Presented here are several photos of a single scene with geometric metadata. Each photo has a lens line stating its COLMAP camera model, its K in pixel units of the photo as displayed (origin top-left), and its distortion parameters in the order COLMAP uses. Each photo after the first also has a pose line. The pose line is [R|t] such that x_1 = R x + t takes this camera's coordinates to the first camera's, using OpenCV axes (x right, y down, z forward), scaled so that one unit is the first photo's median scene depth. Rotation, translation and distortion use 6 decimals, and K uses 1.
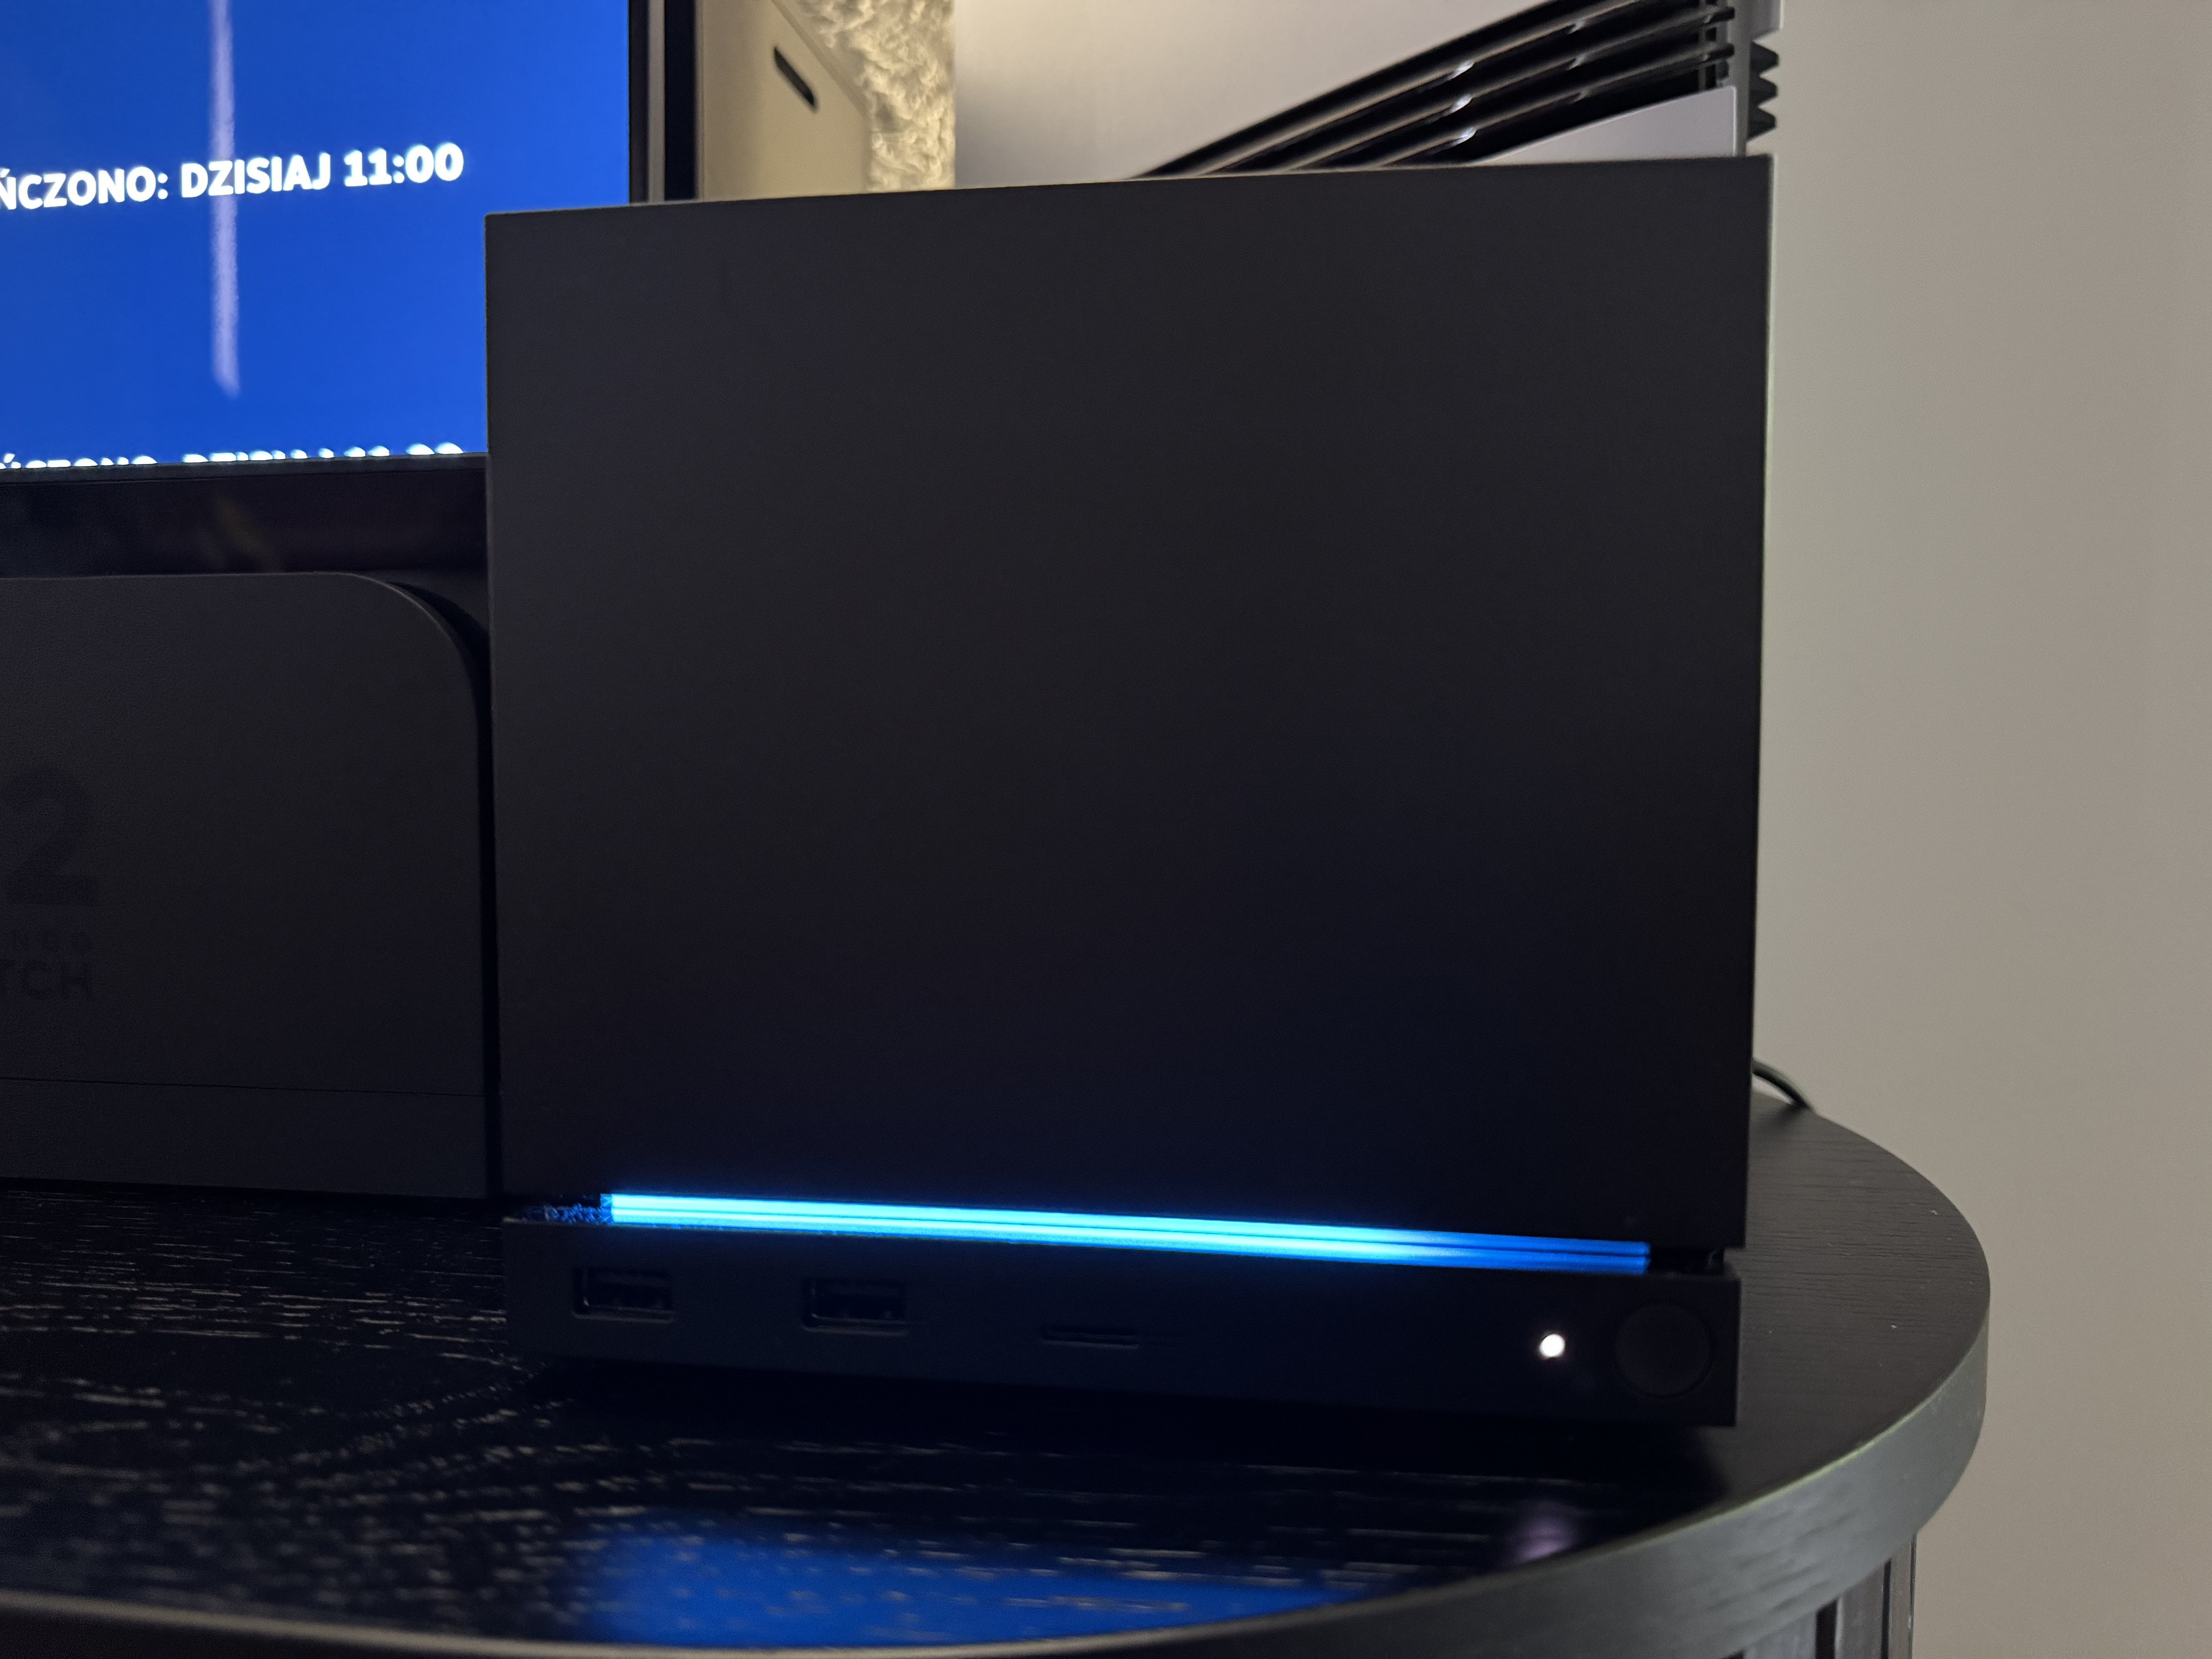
lens RADIAL K [[1532.7, 0, 1106.0], [0, 1532.7, 829.5], [0, 0, 1]] dist [-0.008118, 0.008874]
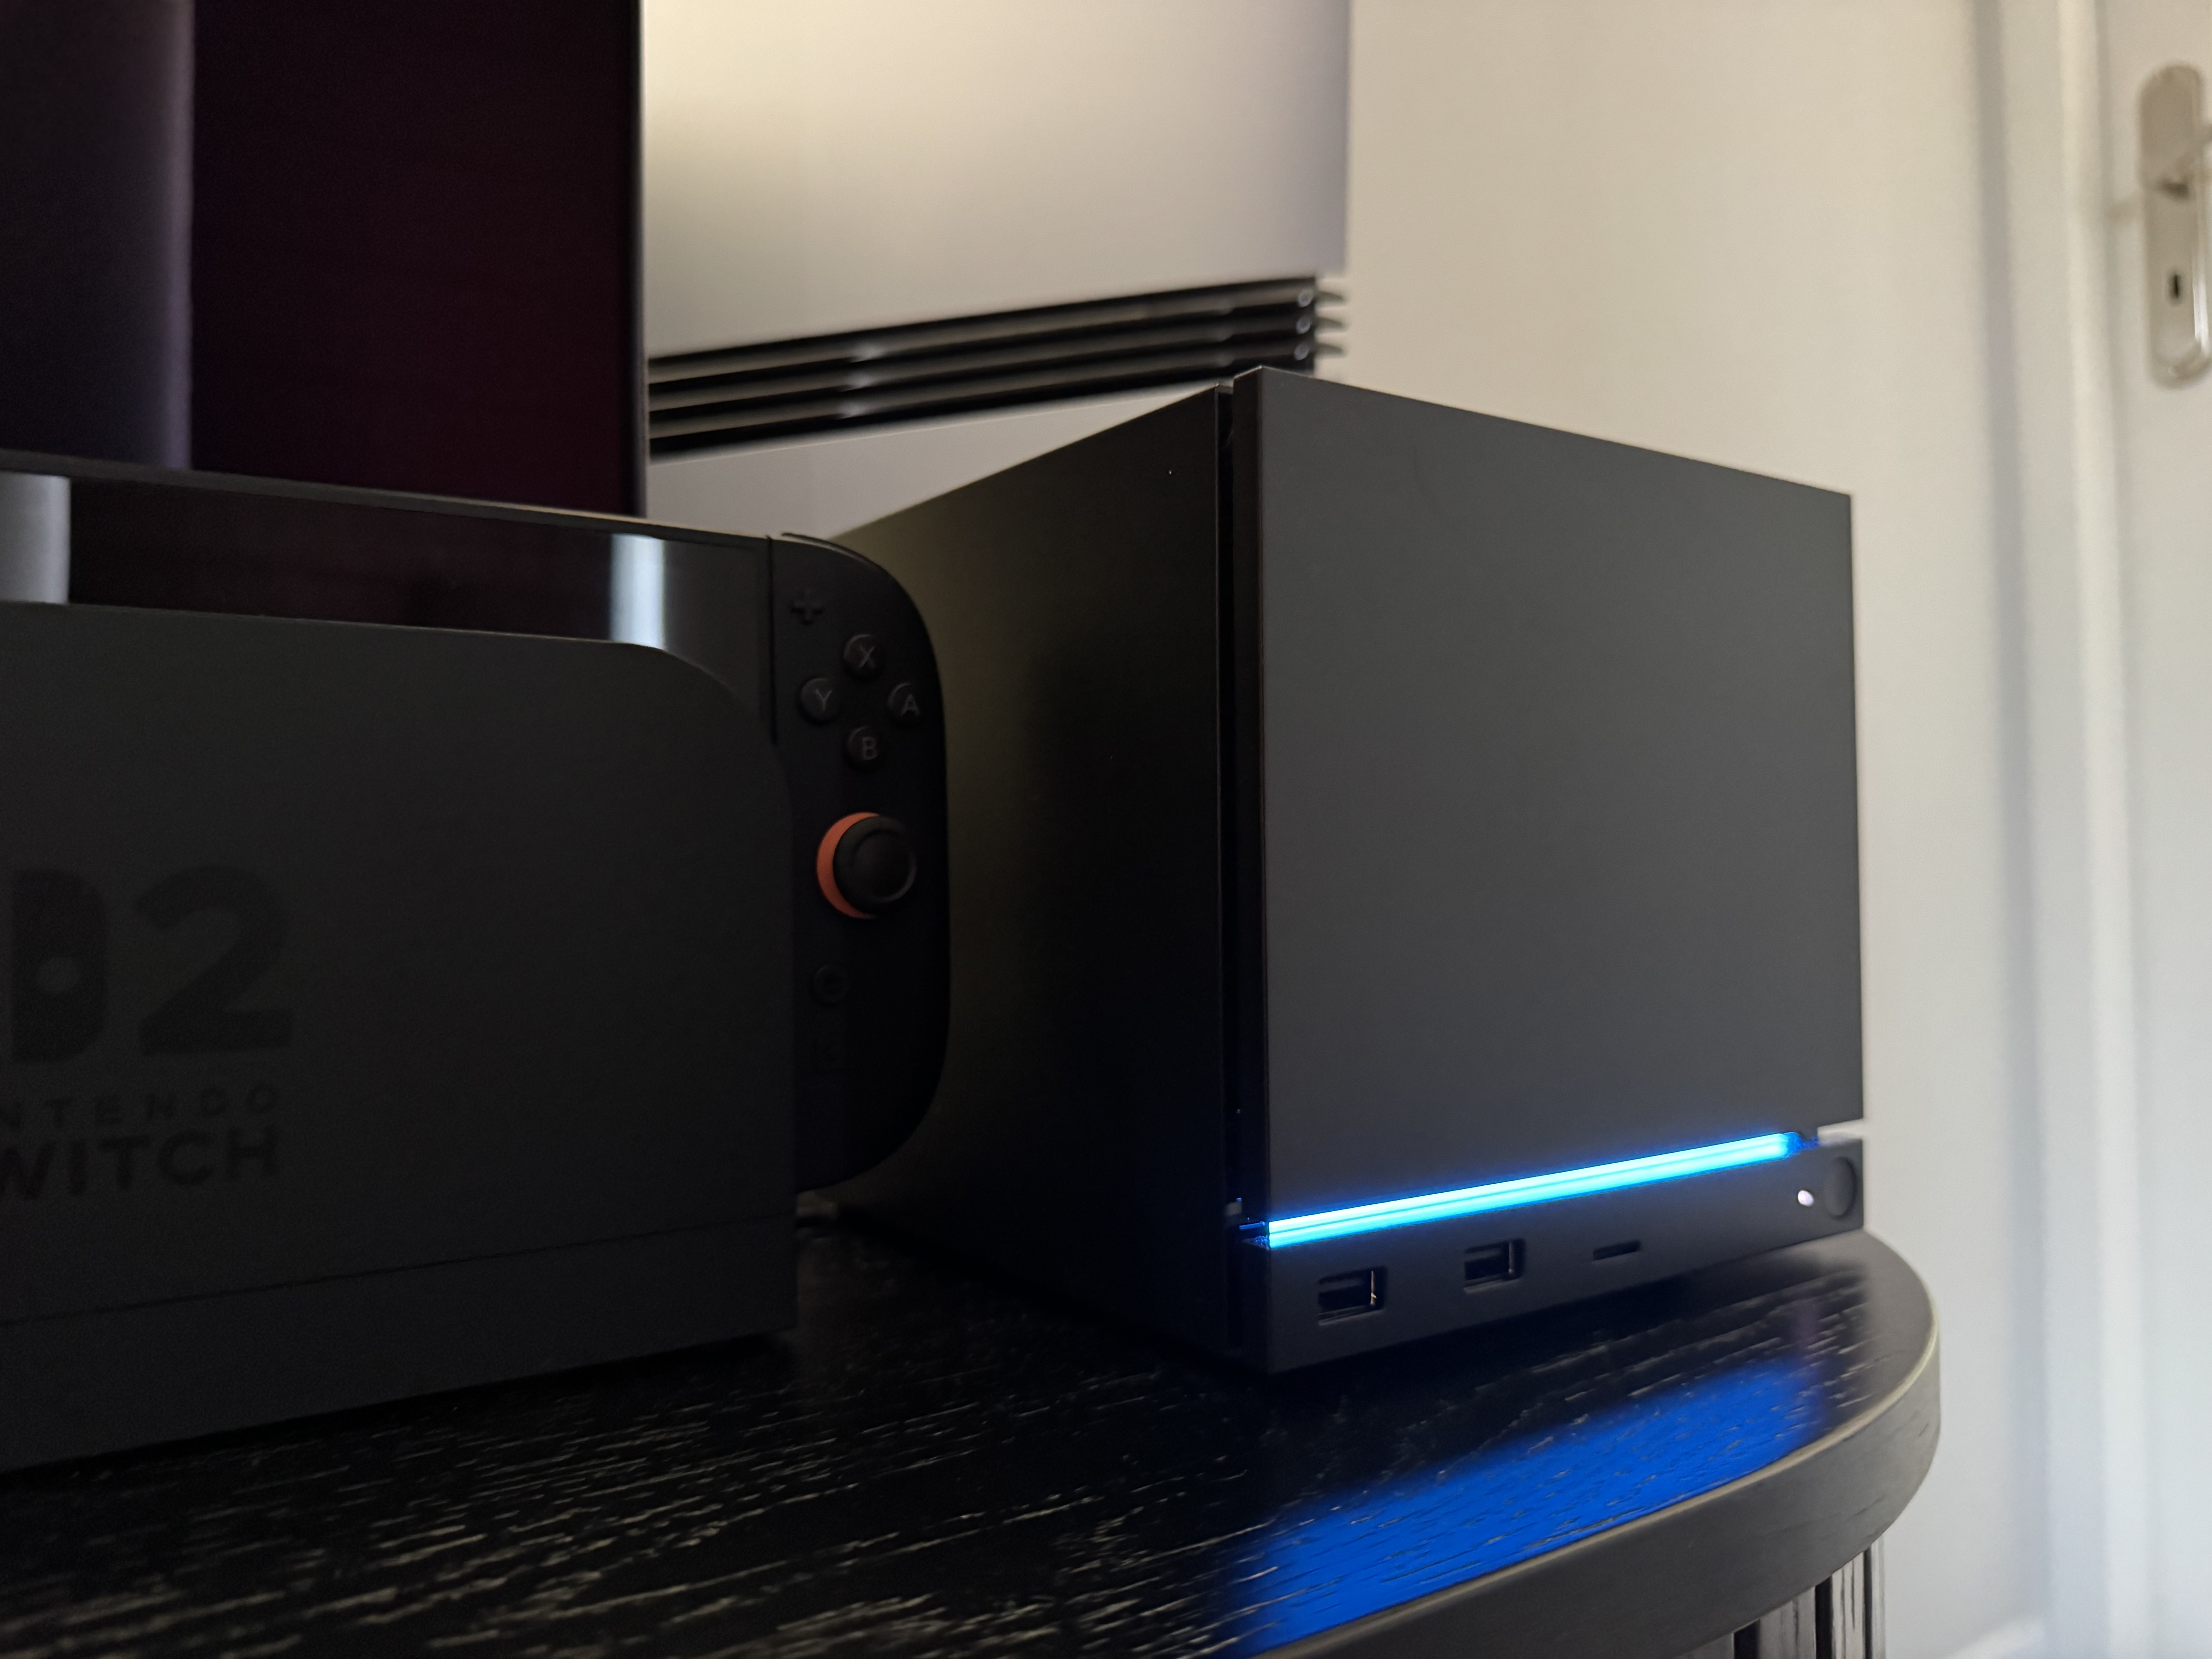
lens RADIAL K [[1532.7, 0, 1106.0], [0, 1532.7, 829.5], [0, 0, 1]] dist [-0.008118, 0.008874]
pose [[0.732988, 0.012850, 0.680120, -0.877425], [0.037258, 0.997562, -0.059001, 0.001647], [-0.679220, 0.068587, 0.730723, 0.163317]]
